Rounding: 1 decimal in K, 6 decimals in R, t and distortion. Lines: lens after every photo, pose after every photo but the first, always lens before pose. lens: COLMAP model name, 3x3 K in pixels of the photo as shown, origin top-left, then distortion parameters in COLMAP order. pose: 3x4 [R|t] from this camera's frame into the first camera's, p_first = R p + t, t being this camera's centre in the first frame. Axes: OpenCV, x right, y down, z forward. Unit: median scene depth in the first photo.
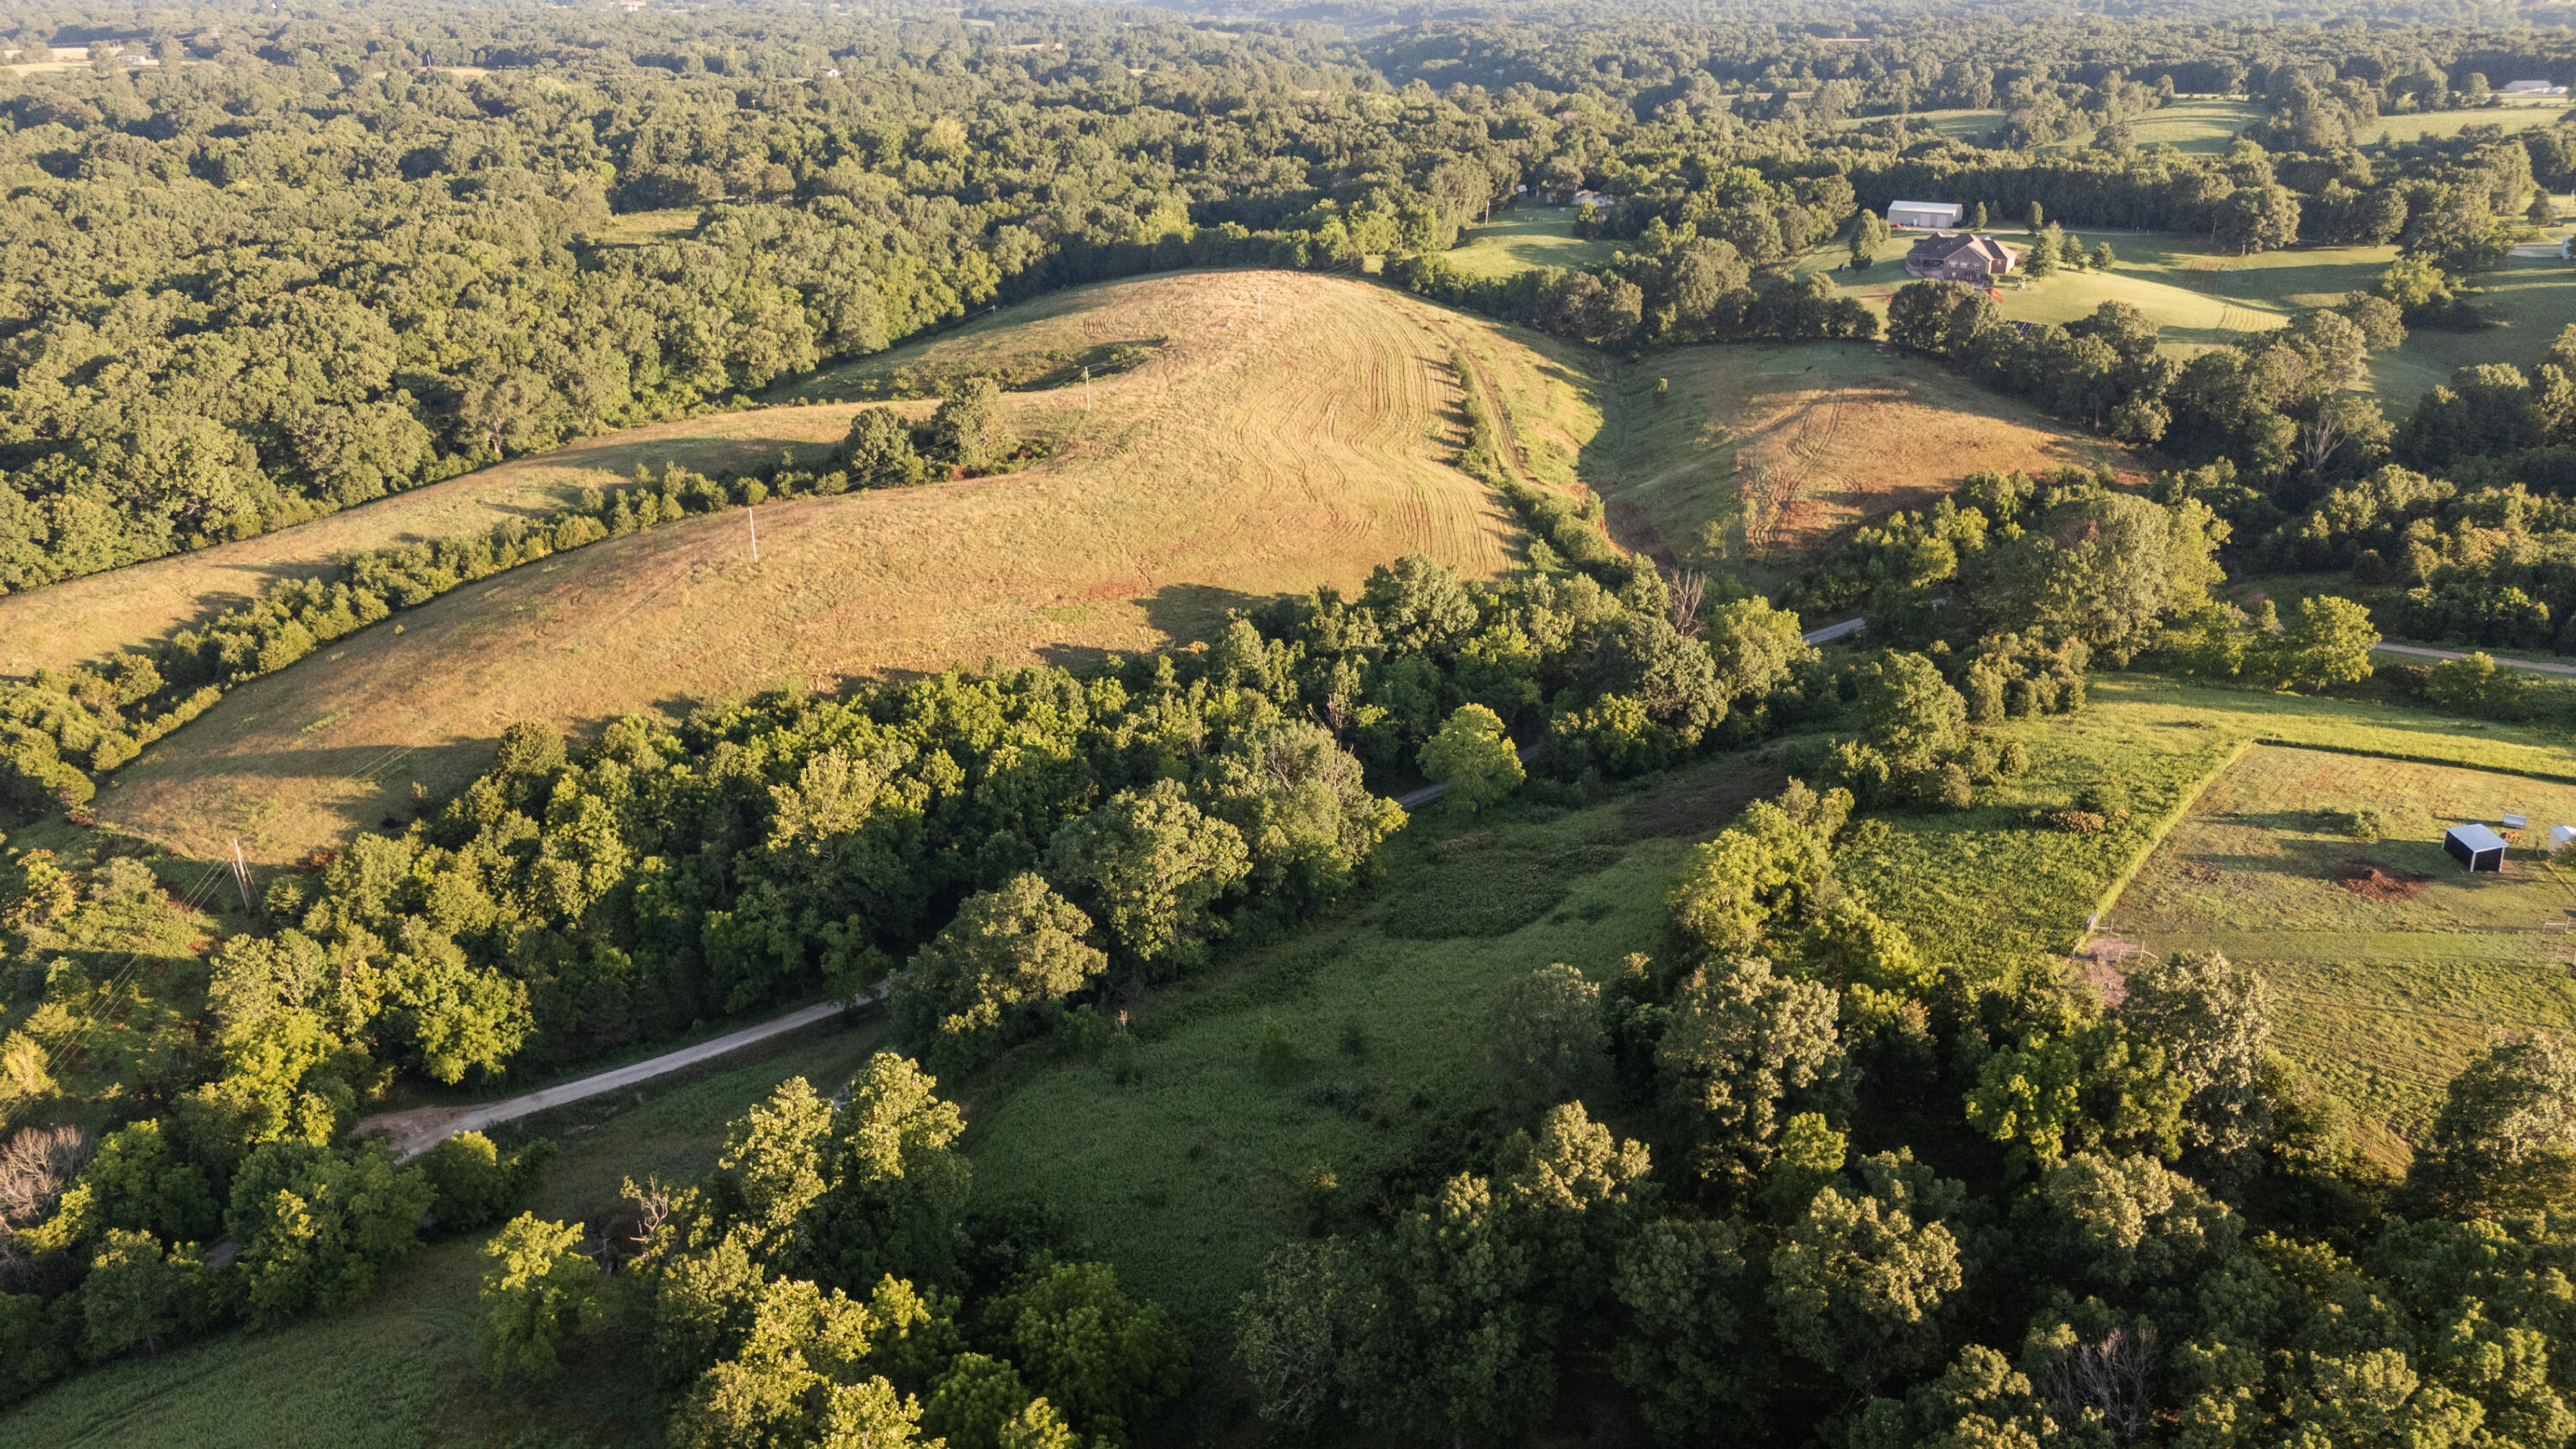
lens RADIAL K [[1895.0, 0, 1295.9], [0, 1895.0, 720.0], [0, 0, 1]] dist [0.074435, -0.071017]
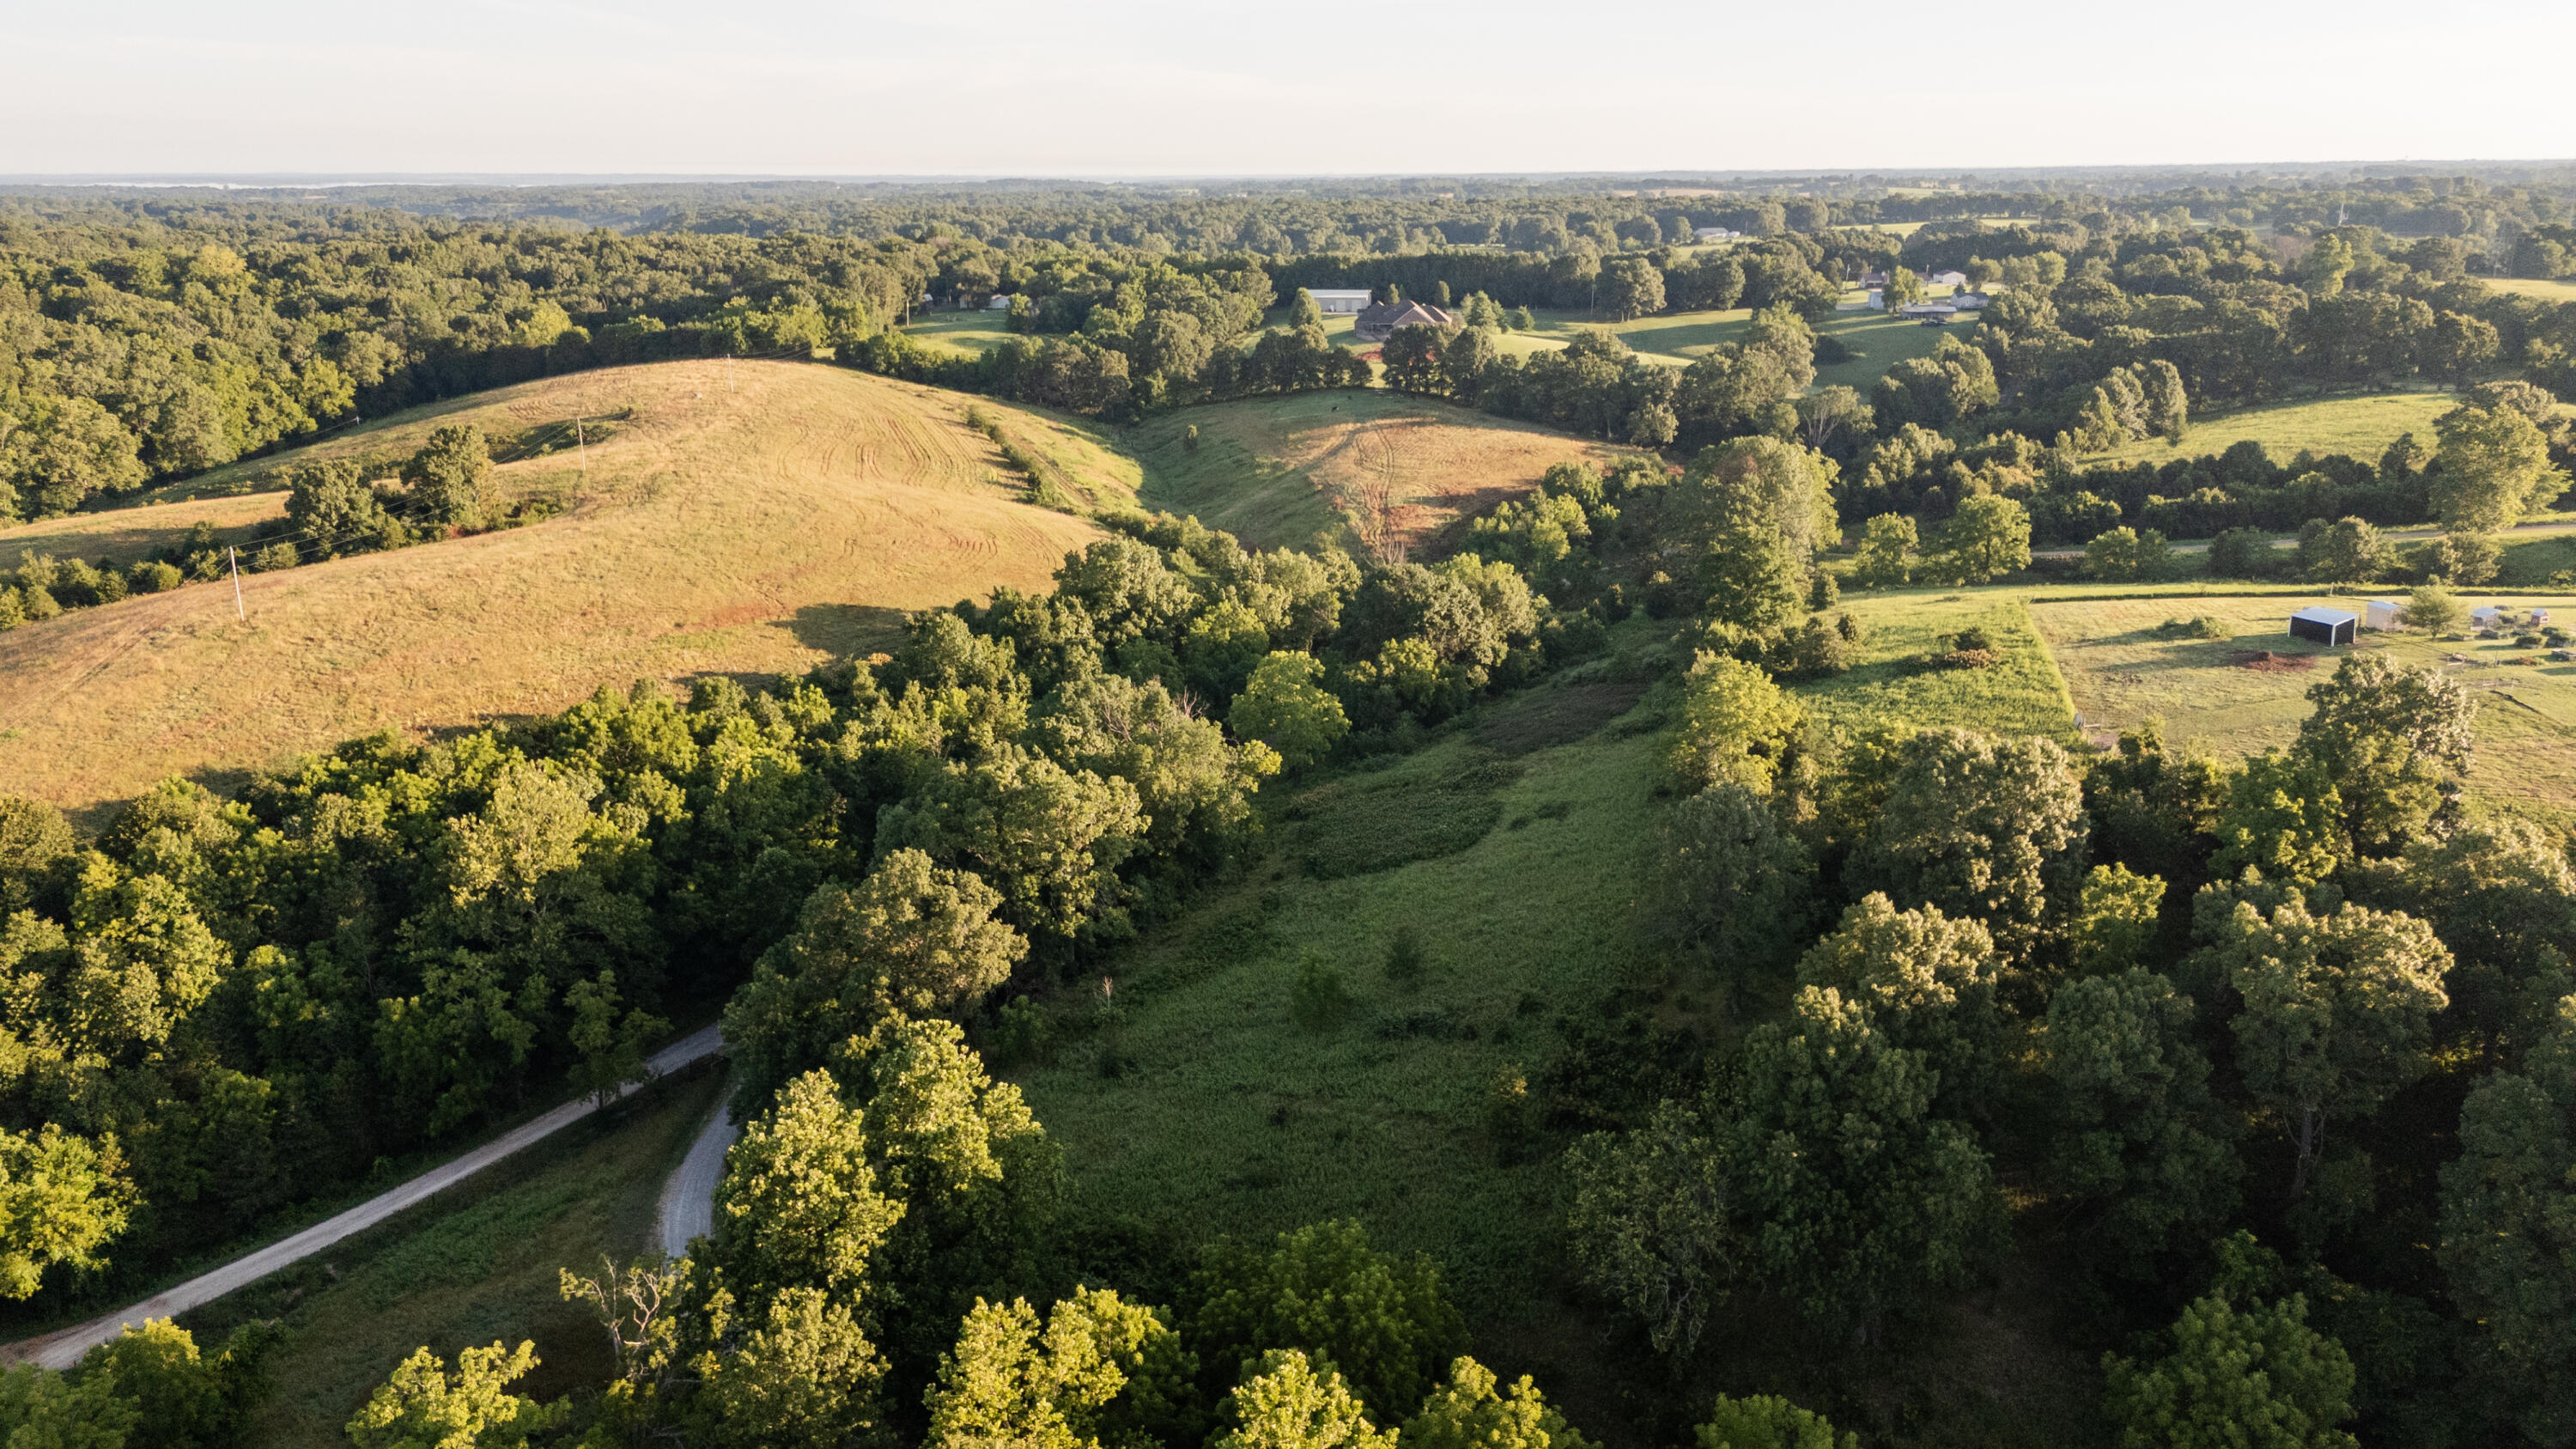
lens RADIAL K [[1895.0, 0, 1295.9], [0, 1895.0, 720.0], [0, 0, 1]] dist [0.074435, -0.071017]
pose [[0.925674, -0.105478, 0.363320, -0.190891], [0.143826, 0.986357, -0.080087, 0.081596], [-0.349916, 0.126390, 0.928216, 0.166363]]
